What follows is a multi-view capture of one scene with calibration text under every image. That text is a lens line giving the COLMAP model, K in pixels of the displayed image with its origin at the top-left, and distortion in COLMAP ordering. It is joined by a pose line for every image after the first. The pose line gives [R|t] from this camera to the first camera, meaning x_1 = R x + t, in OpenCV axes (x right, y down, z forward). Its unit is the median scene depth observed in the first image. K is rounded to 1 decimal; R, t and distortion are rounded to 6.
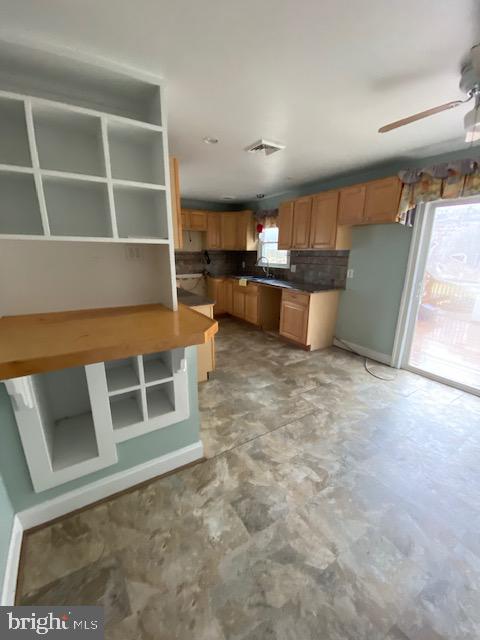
lens RADIAL K [[257.5, 0, 238.8], [0, 257.5, 322.1], [0, 0, 1]] dist [0.022569, -0.020106]
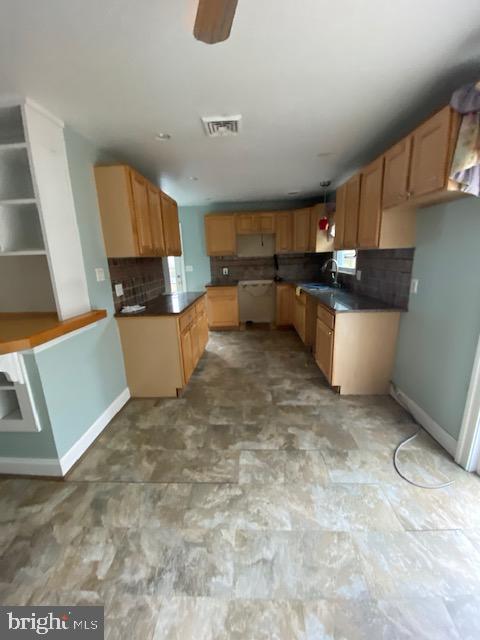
lens RADIAL K [[257.5, 0, 238.8], [0, 257.5, 322.1], [0, 0, 1]] dist [0.022569, -0.020106]
pose [[0.825322, 0.105691, -0.554682, 0.531353], [-0.110407, 0.993571, 0.025042, -0.088558], [0.553763, 0.040573, 0.831685, 0.326349]]
